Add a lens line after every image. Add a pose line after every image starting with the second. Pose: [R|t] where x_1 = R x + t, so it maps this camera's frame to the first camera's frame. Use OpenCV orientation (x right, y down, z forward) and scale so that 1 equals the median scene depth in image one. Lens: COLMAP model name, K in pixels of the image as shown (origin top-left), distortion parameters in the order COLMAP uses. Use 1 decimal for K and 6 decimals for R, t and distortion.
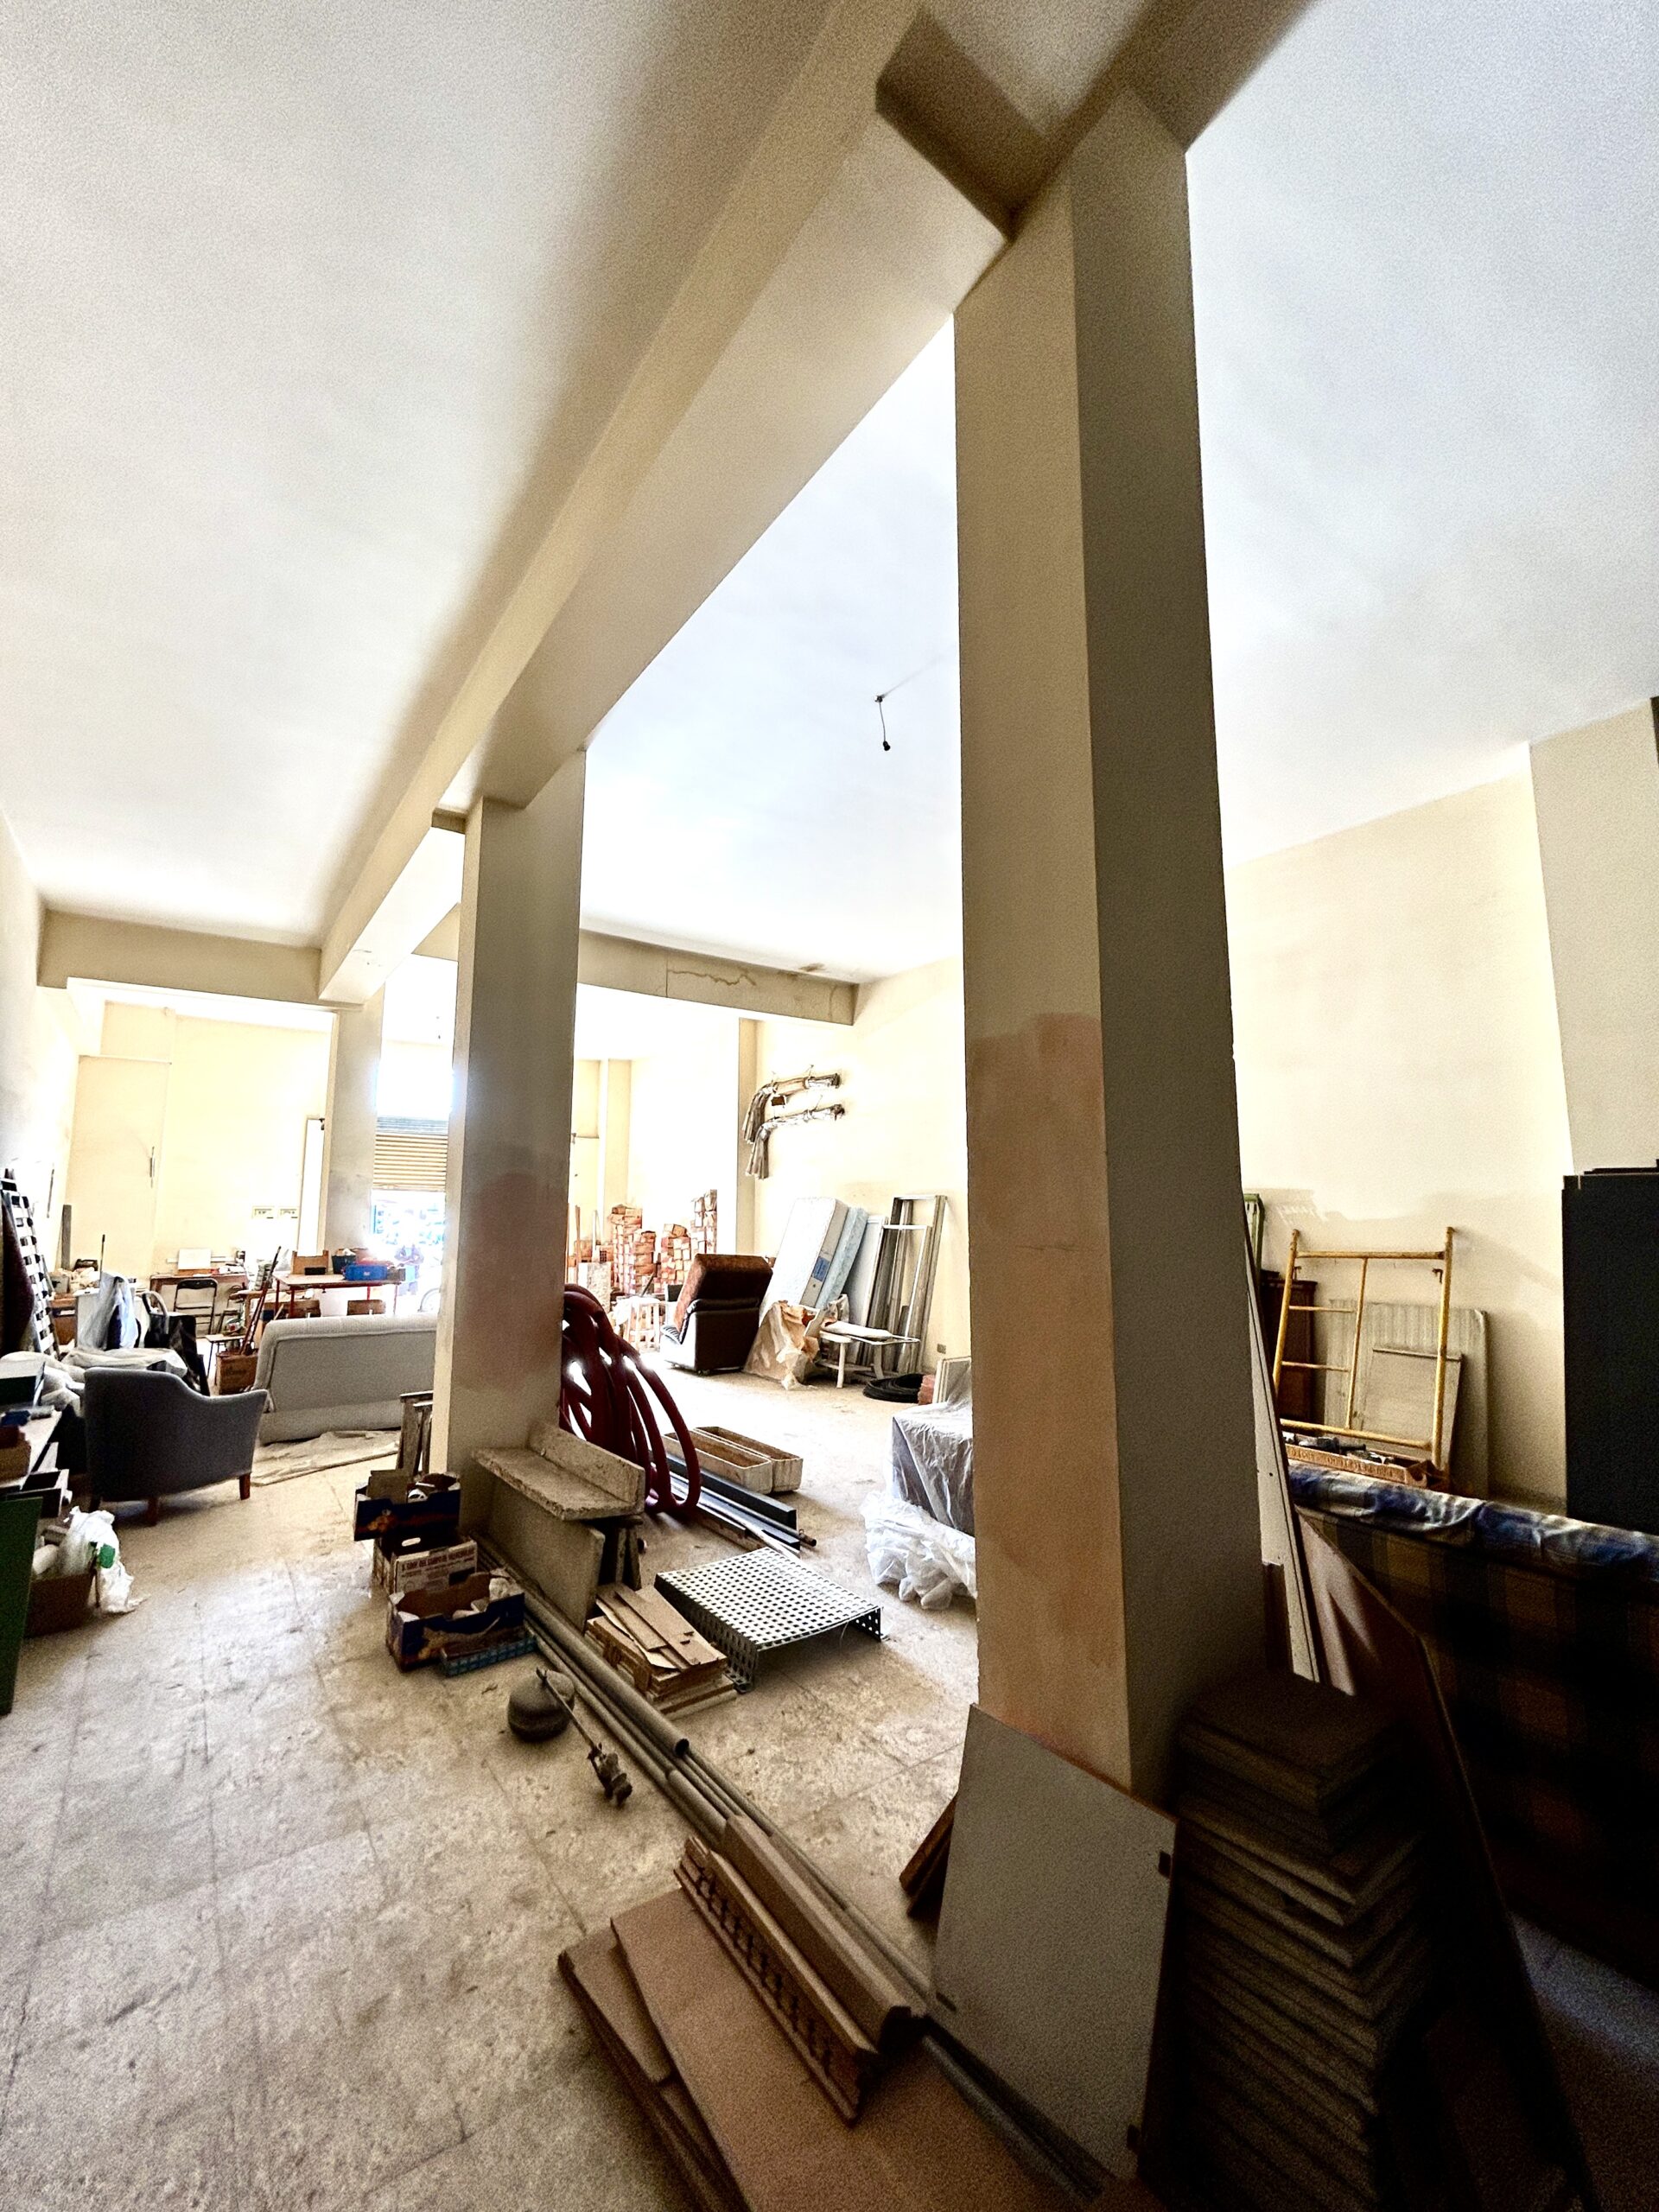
lens RADIAL K [[901.3, 0, 839.7], [0, 901.3, 1107.5], [0, 0, 1]] dist [0.003664, -0.000074]
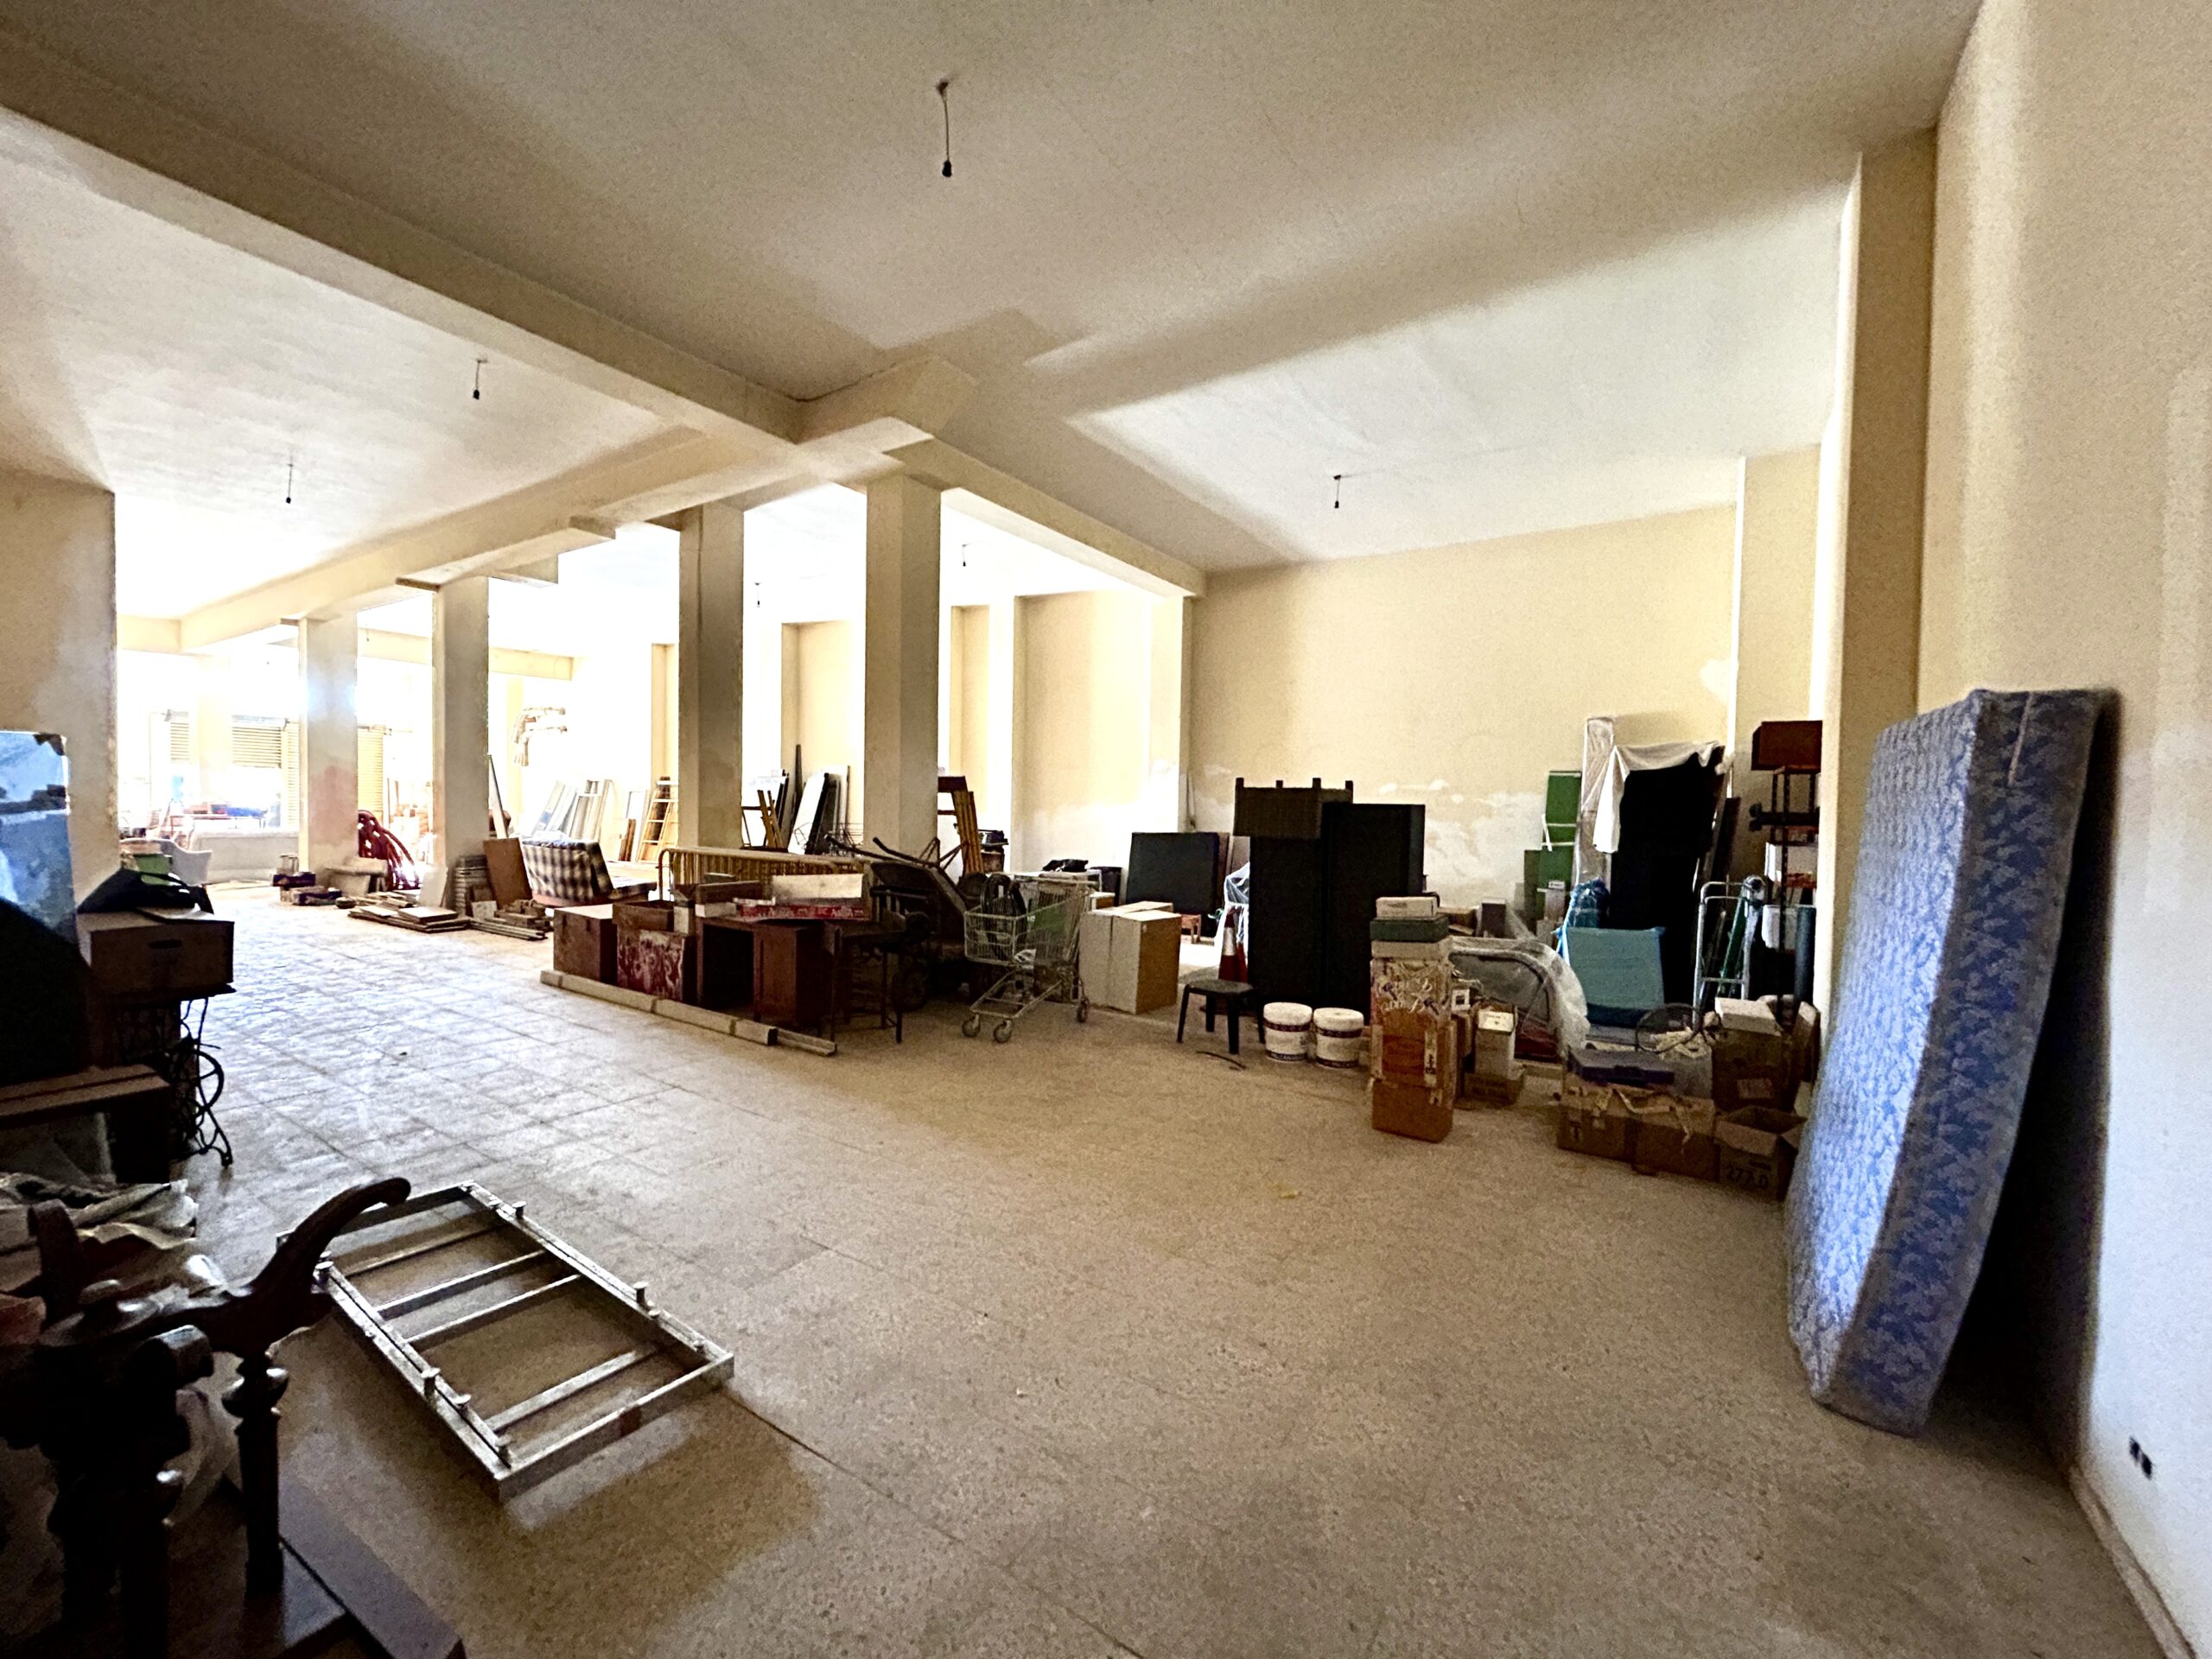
lens RADIAL K [[901.3, 0, 1103.5], [0, 901.3, 829.2], [0, 0, 1]] dist [0.003664, -0.000074]
pose [[0.940474, 0.006067, 0.339811, 0.404340], [-0.056734, 0.988614, 0.139368, -0.112774], [-0.335096, -0.150351, 0.930110, -1.047020]]
